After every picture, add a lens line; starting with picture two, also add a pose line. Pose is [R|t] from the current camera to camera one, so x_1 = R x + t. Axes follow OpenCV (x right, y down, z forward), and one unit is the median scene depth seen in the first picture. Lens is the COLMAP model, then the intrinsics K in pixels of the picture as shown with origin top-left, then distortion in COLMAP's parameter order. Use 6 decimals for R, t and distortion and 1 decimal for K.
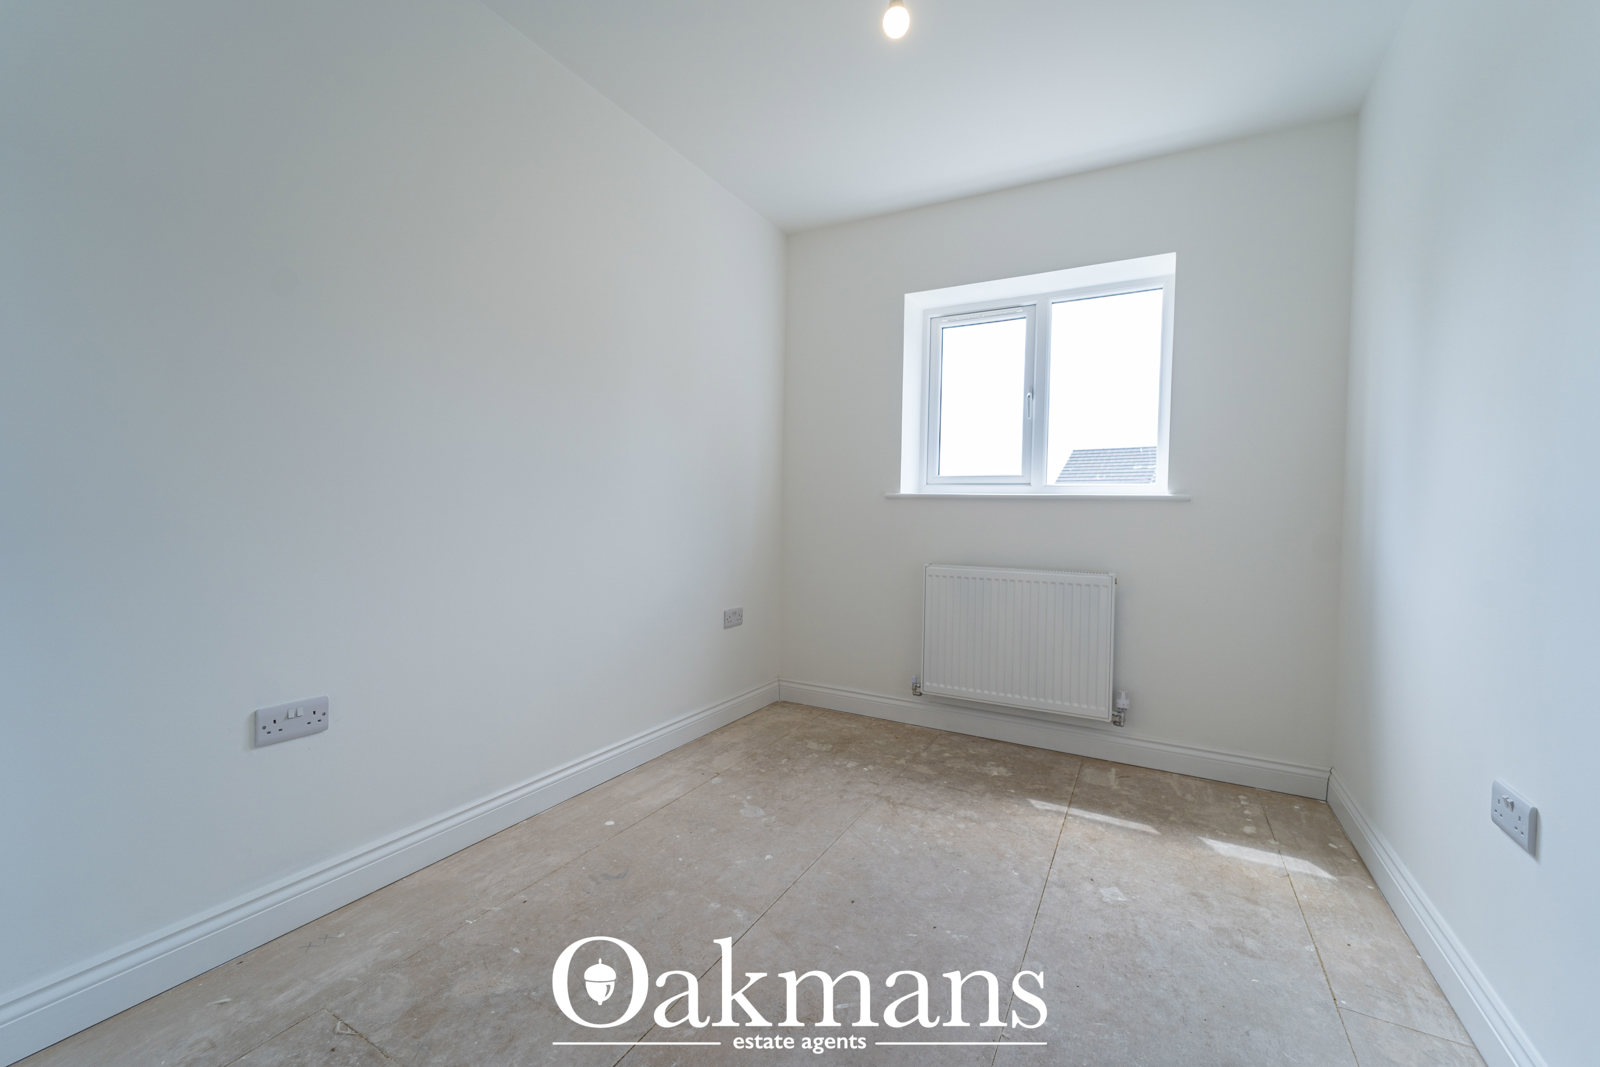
lens RADIAL K [[634.1, 0, 816.5], [0, 634.1, 532.1], [0, 0, 1]] dist [0.002857, 0.000225]
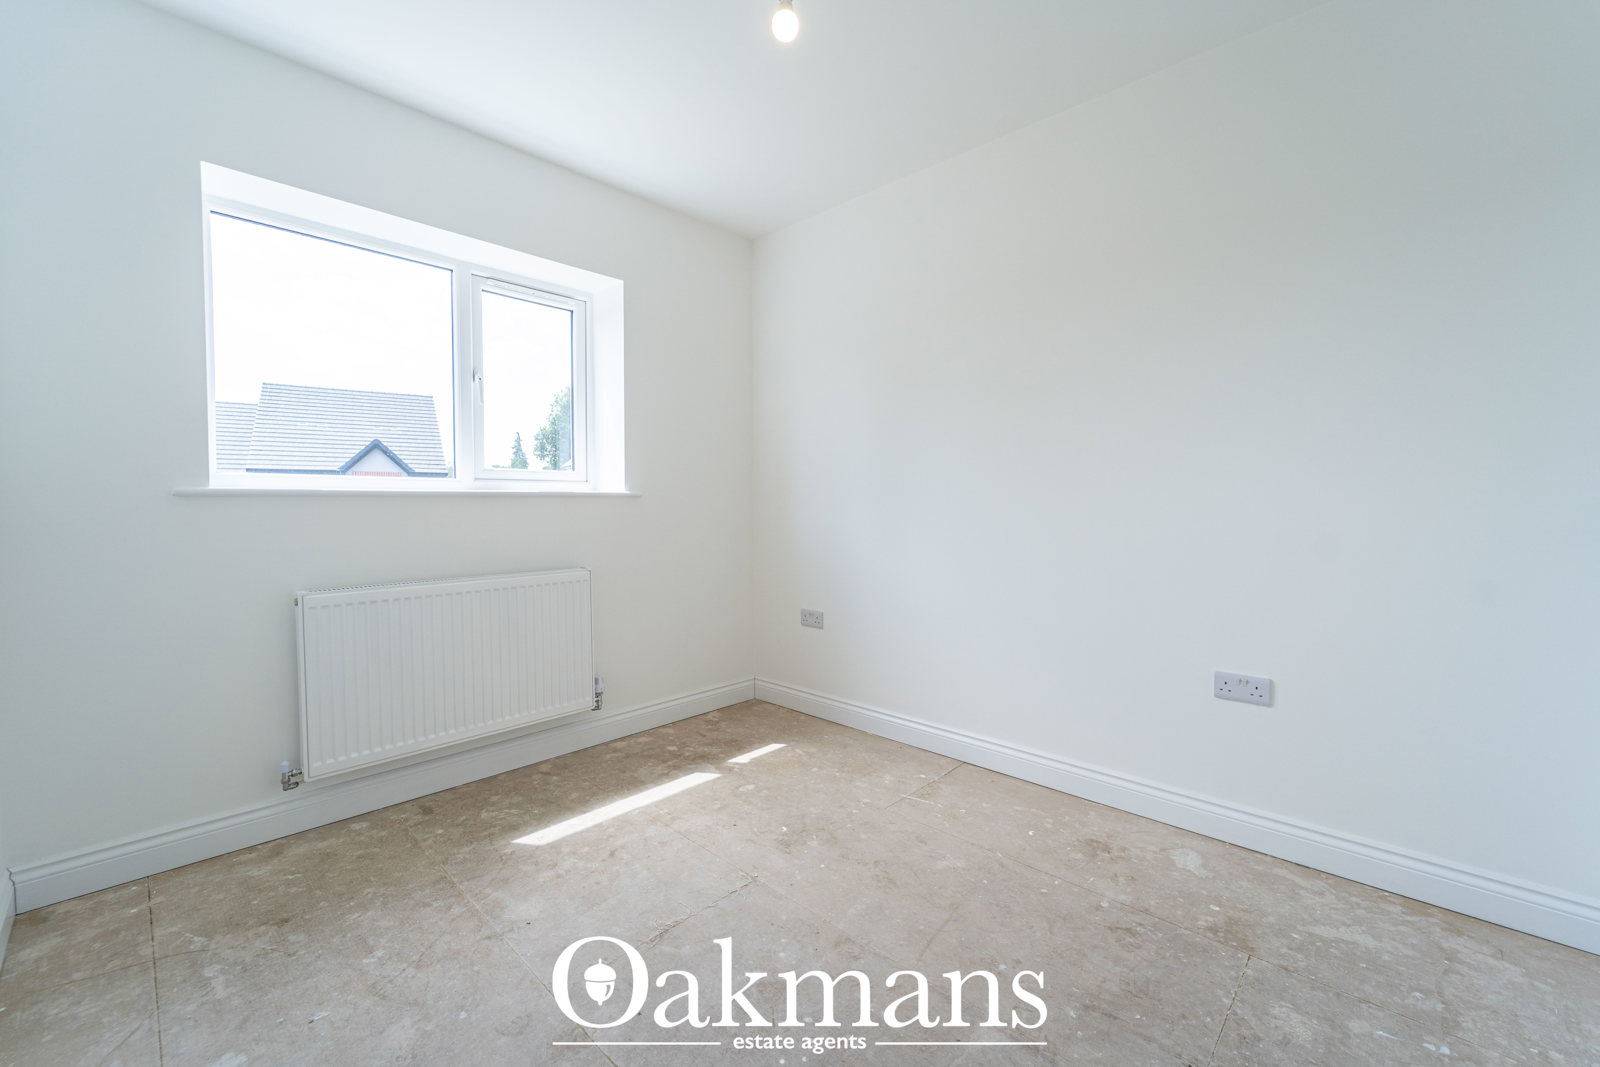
lens RADIAL K [[634.1, 0, 816.5], [0, 634.1, 532.1], [0, 0, 1]] dist [0.002857, 0.000225]
pose [[0.226198, -0.036568, 0.973395, -0.449772], [0.056650, 0.998098, 0.024331, 0.004974], [-0.972433, 0.049639, 0.227839, 0.386441]]
